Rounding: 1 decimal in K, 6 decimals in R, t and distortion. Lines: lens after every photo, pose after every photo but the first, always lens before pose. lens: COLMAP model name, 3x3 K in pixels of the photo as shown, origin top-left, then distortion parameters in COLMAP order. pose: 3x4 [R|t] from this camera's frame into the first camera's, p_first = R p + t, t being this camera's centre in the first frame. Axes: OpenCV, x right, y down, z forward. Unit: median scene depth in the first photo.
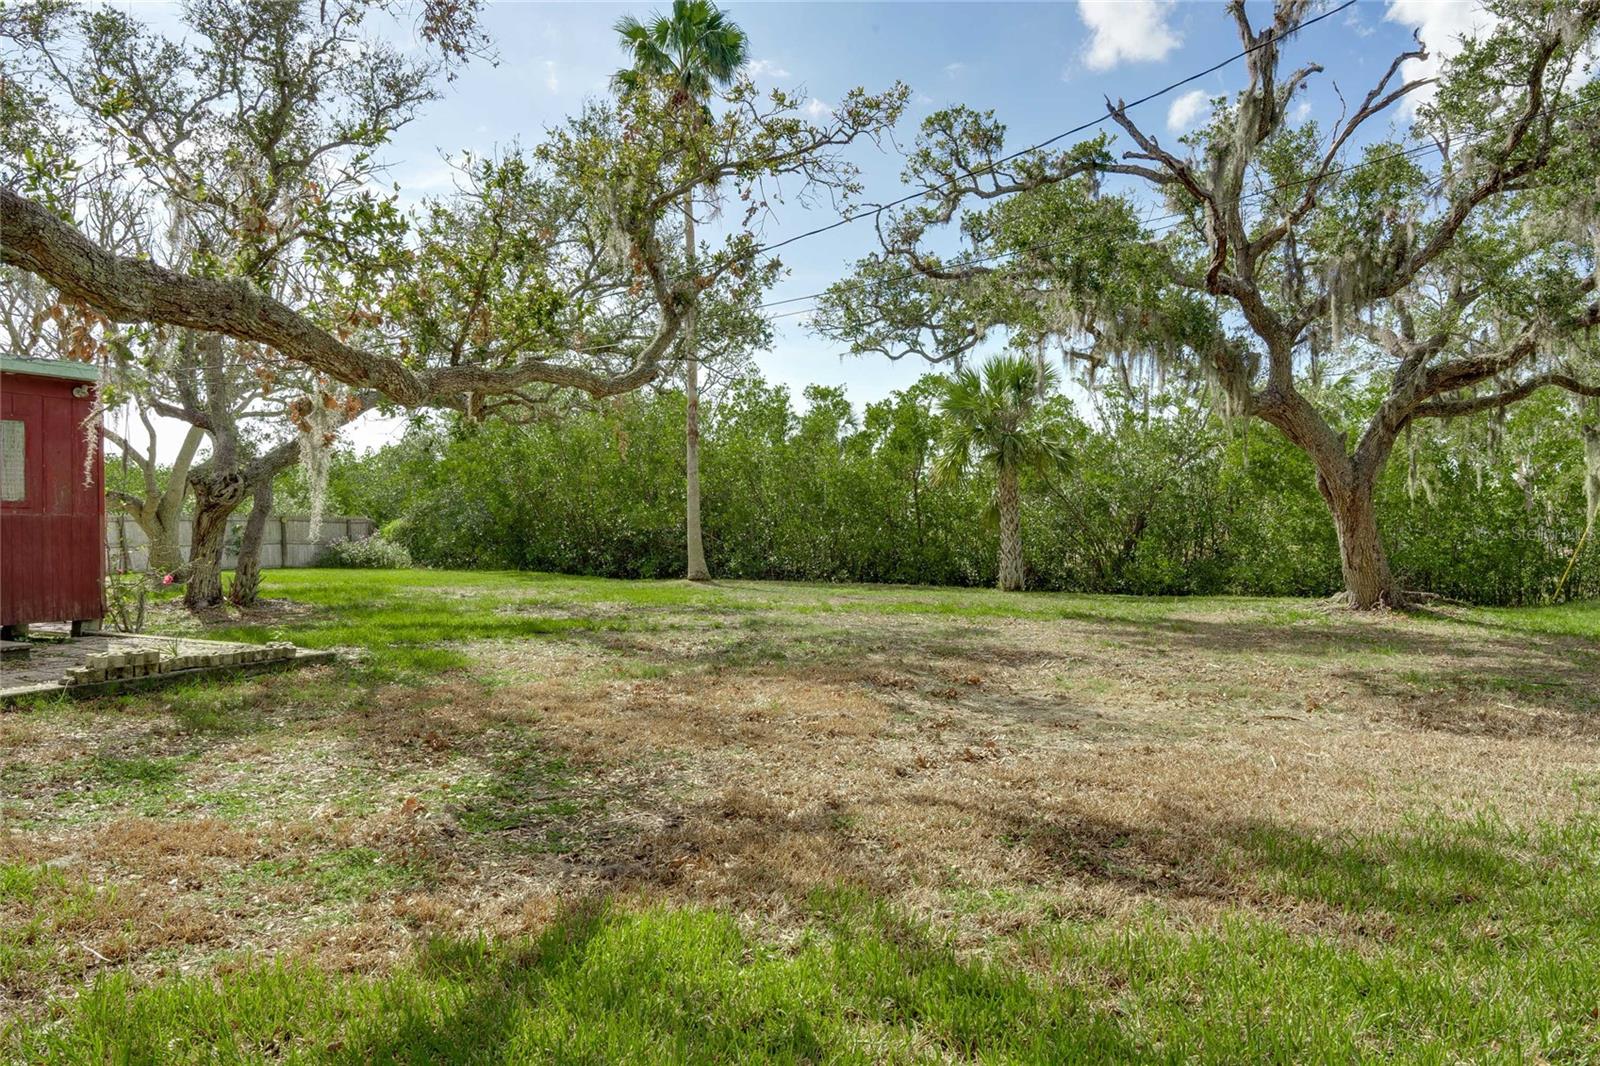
lens RADIAL K [[1063.7, 0, 800.0], [0, 1063.7, 533.0], [0, 0, 1]] dist [0.005947, -0.026004]
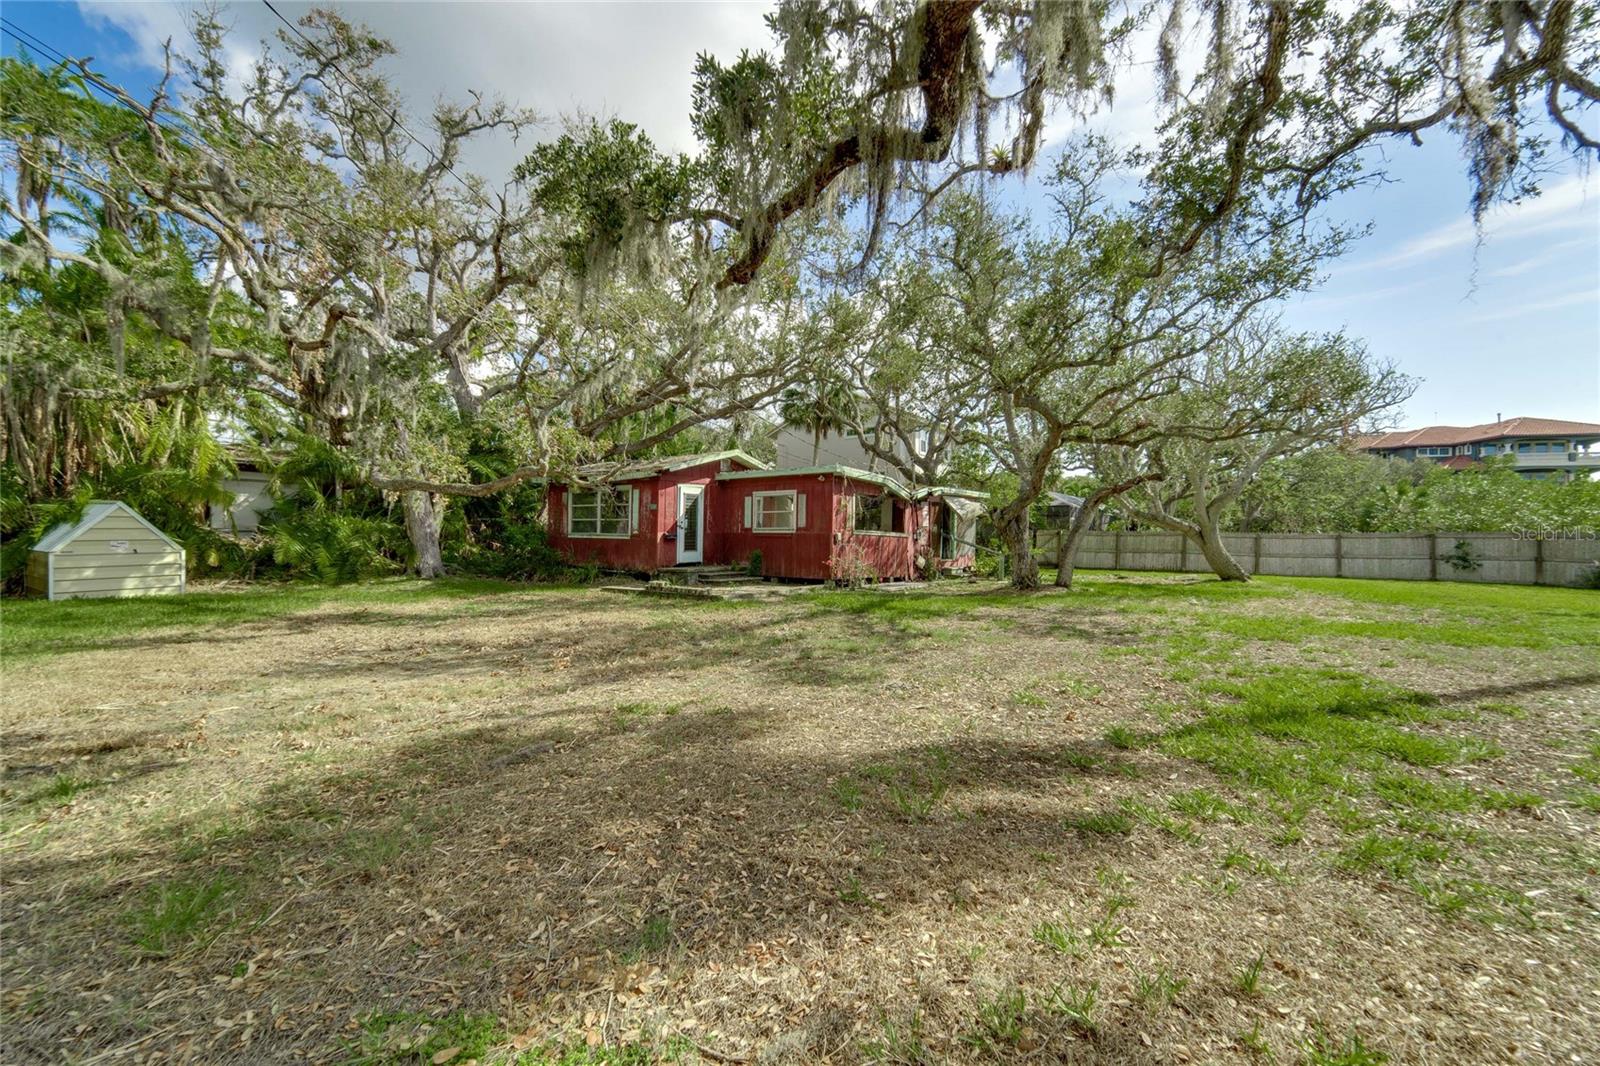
lens RADIAL K [[647.8, 0, 797.5], [0, 647.8, 535.0], [0, 0, 1]] dist [-0.000440, -0.000941]
pose [[-0.178784, -0.007150, -0.983862, 0.529426], [-0.013628, 0.999896, -0.004790, -0.003399], [0.983794, 0.012551, -0.178863, 0.910581]]
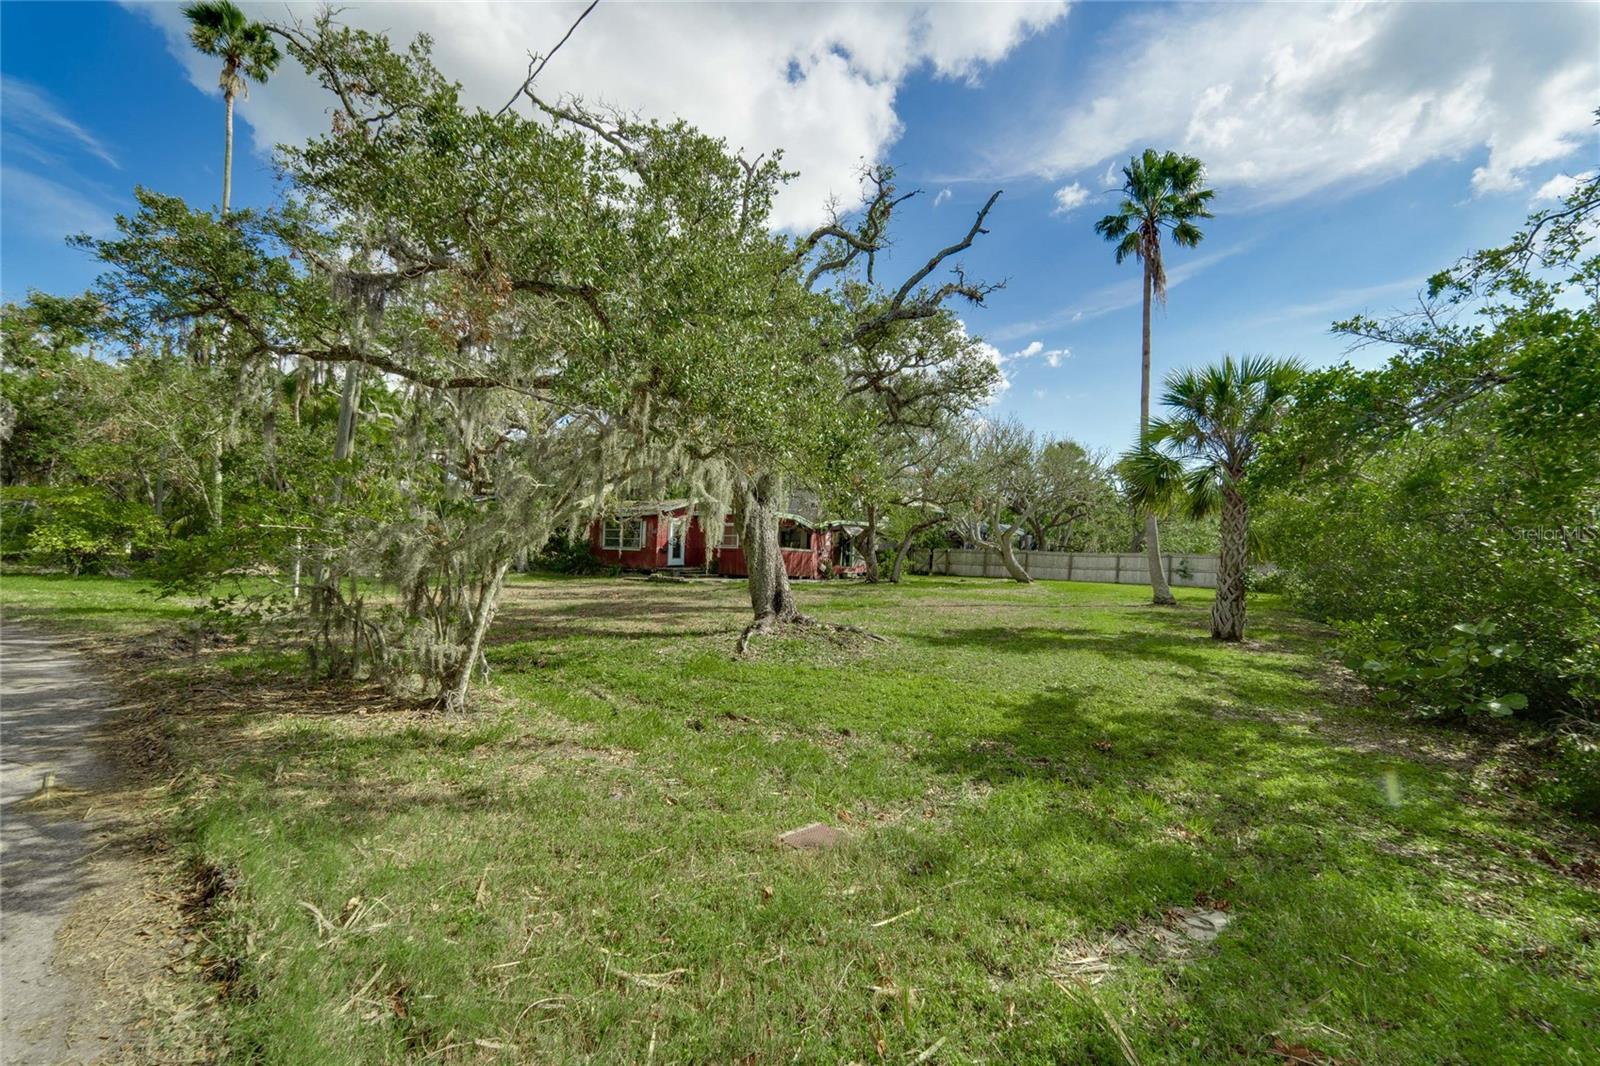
lens RADIAL K [[660.8, 0, 798.2], [0, 660.8, 525.2], [0, 0, 1]] dist [-0.000546, 0.000460]
pose [[-0.188777, -0.045974, -0.980943, 1.276064], [-0.027351, 0.998762, -0.041546, -0.004793], [0.981639, 0.018986, -0.189801, 1.236762]]
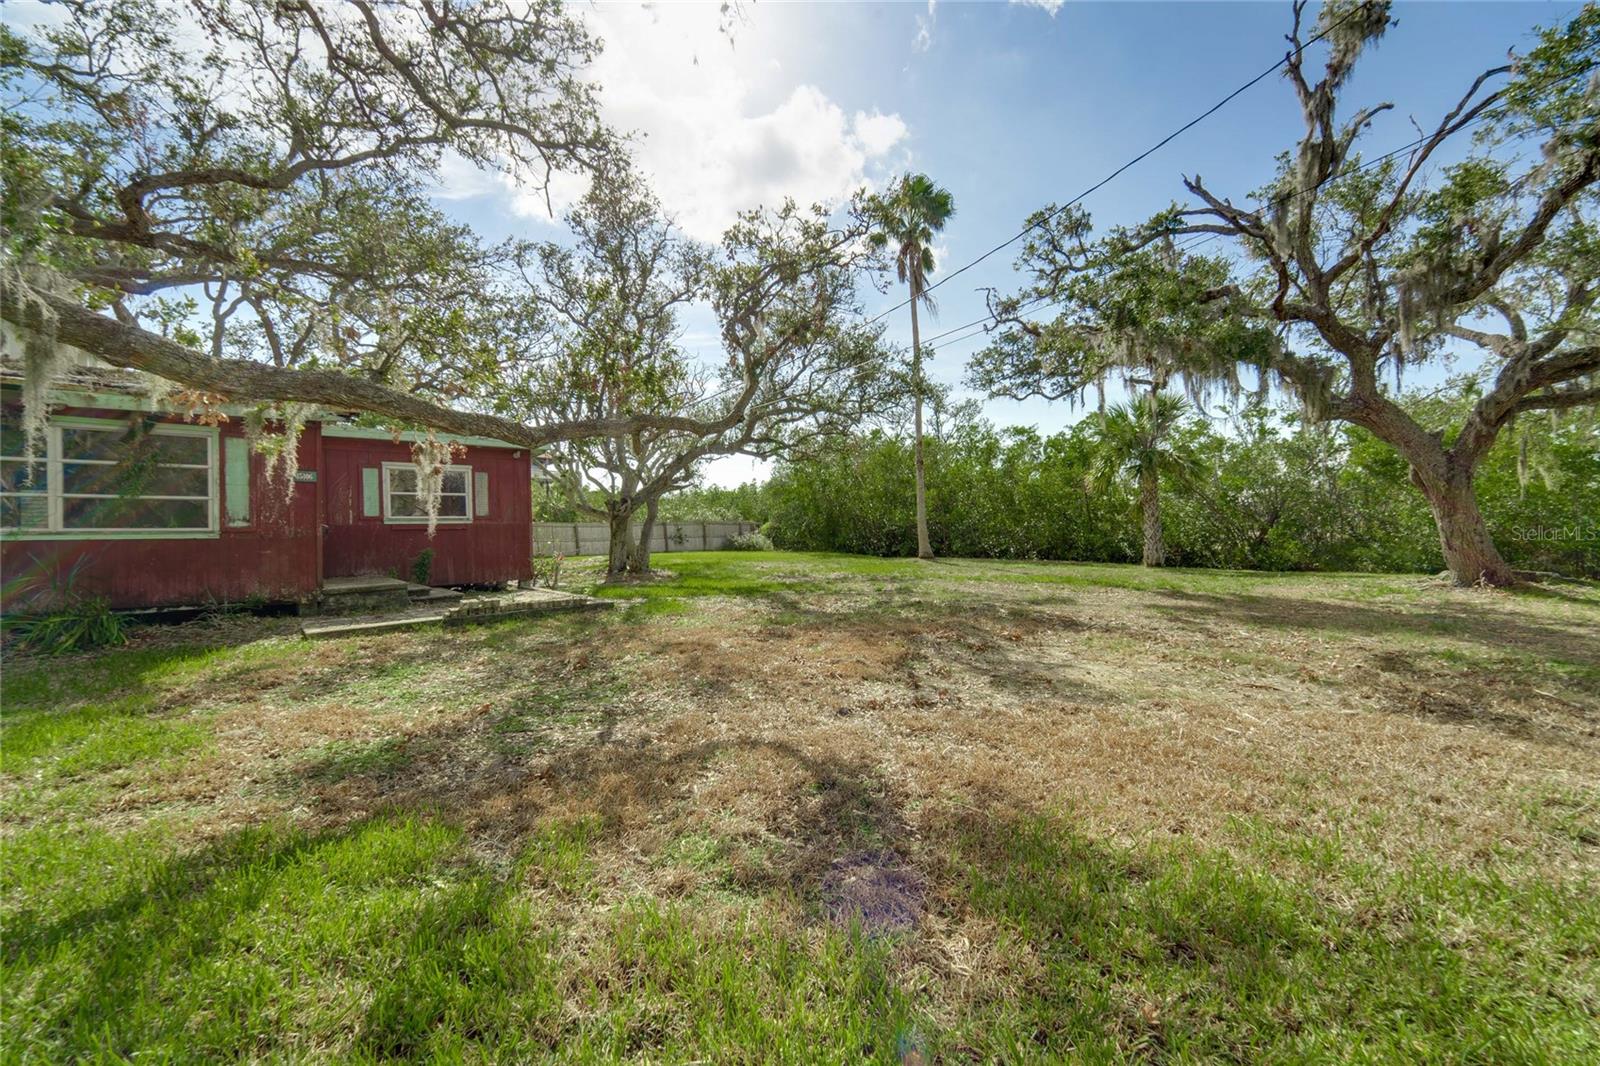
lens RADIAL K [[647.8, 0, 797.5], [0, 647.8, 535.0], [0, 0, 1]] dist [-0.000440, -0.000941]
pose [[0.927856, -0.011310, -0.372768, 0.138697], [0.015013, 0.999863, 0.007032, 0.002621], [0.372637, -0.012121, 0.927898, 0.109764]]
